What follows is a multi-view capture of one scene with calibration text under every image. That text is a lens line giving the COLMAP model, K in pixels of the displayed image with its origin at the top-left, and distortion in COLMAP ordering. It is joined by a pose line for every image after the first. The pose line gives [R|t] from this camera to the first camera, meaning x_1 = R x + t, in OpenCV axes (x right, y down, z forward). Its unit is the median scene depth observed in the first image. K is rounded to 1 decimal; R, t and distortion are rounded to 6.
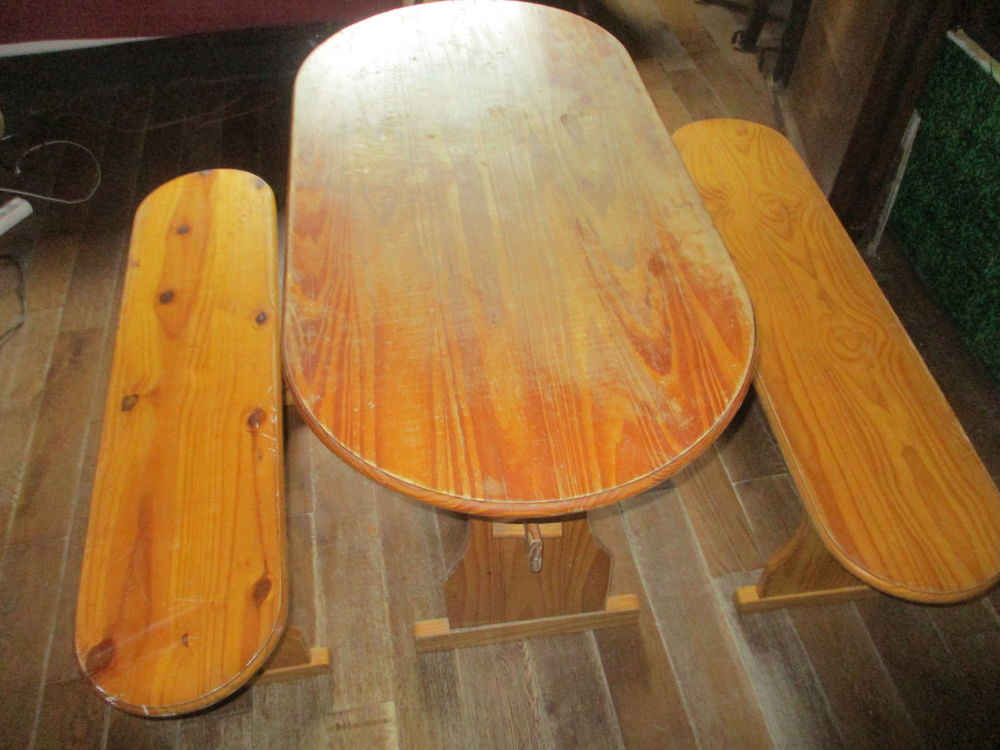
lens RADIAL K [[817.4, 0, 504.6], [0, 817.4, 375.7], [0, 0, 1]] dist [-0.050534, 0.027511]
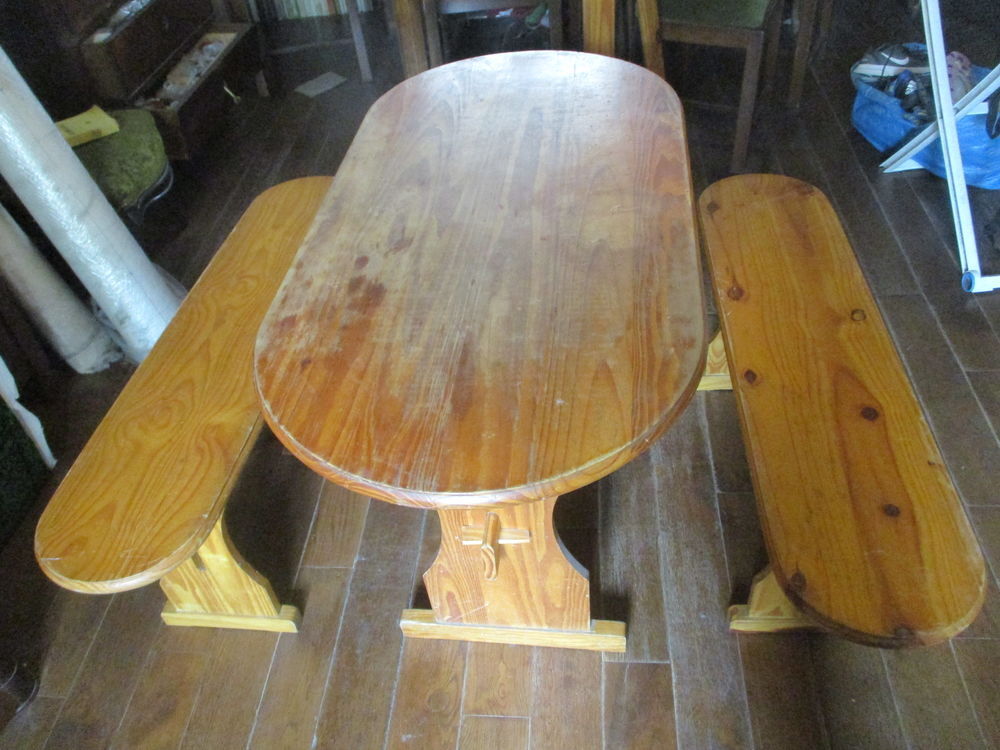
lens RADIAL K [[817.4, 0, 494.7], [0, 817.4, 371.5], [0, 0, 1]] dist [-0.050534, 0.027511]
pose [[-0.959912, -0.108198, 0.258577, -0.281215], [0.263722, -0.036062, 0.963924, -1.167390], [-0.094969, 0.993475, 0.063150, 1.054115]]
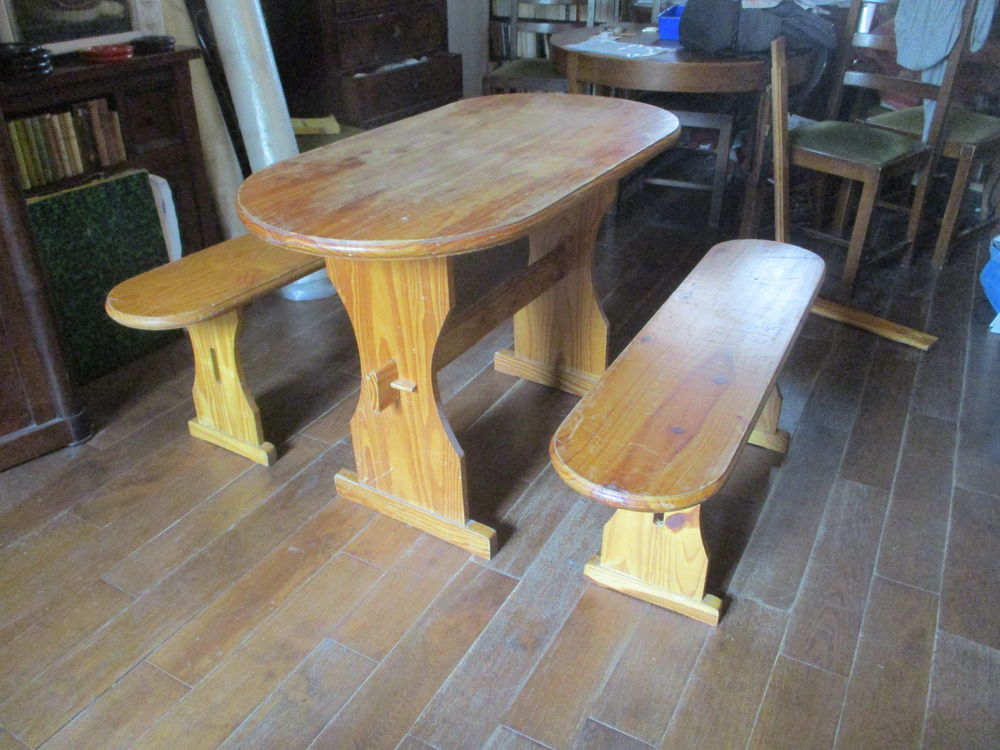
lens RADIAL K [[817.4, 0, 496.3], [0, 817.4, 373.1], [0, 0, 1]] dist [-0.050534, 0.027511]
pose [[-0.765829, -0.301160, 0.568163, -0.863320], [0.498198, 0.280767, 0.820347, -1.173200], [-0.406577, 0.911303, -0.064982, 1.311877]]
